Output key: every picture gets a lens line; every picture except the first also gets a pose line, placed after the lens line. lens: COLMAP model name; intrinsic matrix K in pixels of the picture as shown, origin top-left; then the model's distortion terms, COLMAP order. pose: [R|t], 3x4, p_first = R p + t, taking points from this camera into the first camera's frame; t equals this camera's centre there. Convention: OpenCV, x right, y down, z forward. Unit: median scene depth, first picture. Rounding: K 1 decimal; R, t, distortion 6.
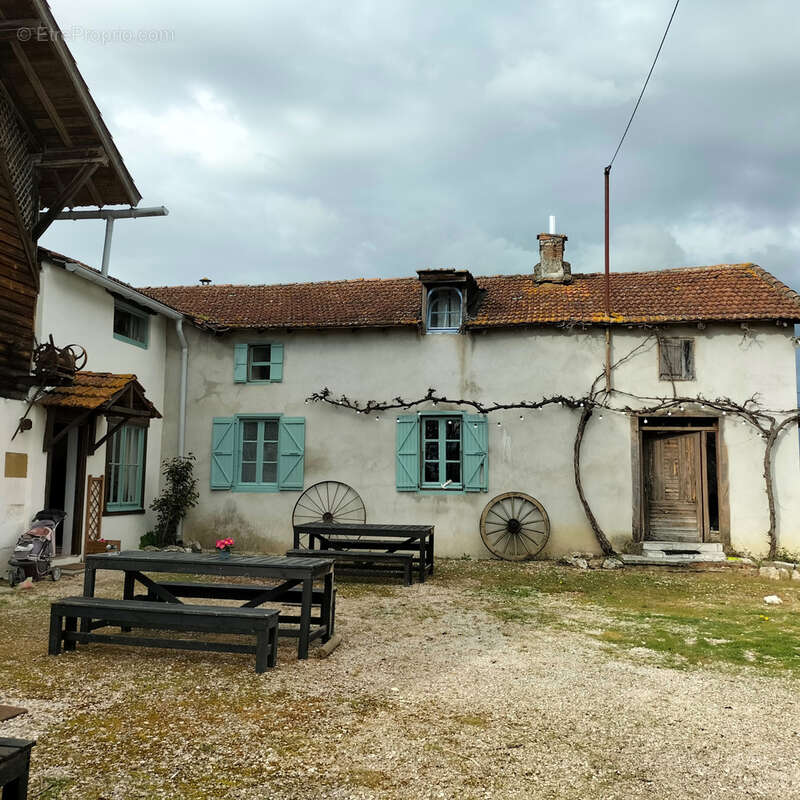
lens RADIAL K [[781.0, 0, 399.1], [0, 781.0, 395.3], [0, 0, 1]] dist [0.002620, 0.000000]
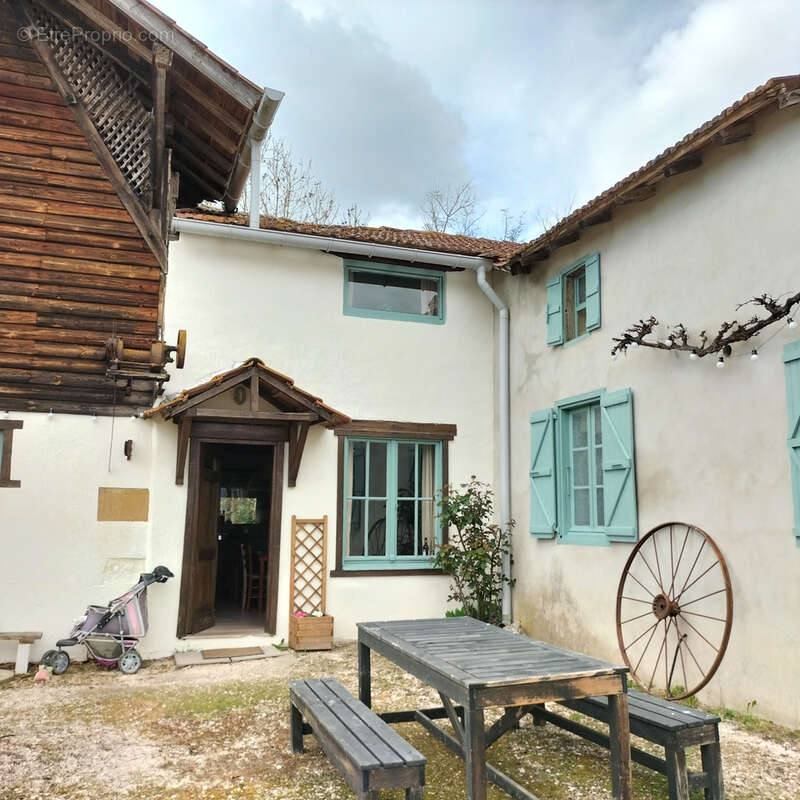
lens RADIAL K [[781.0, 0, 392.3], [0, 781.0, 405.7], [0, 0, 1]] dist [0.002620, 0.000000]
pose [[0.508720, -0.134322, -0.850389, 0.214490], [0.101242, 0.990234, -0.095846, 0.071295], [0.854958, -0.037337, 0.517351, 0.642206]]
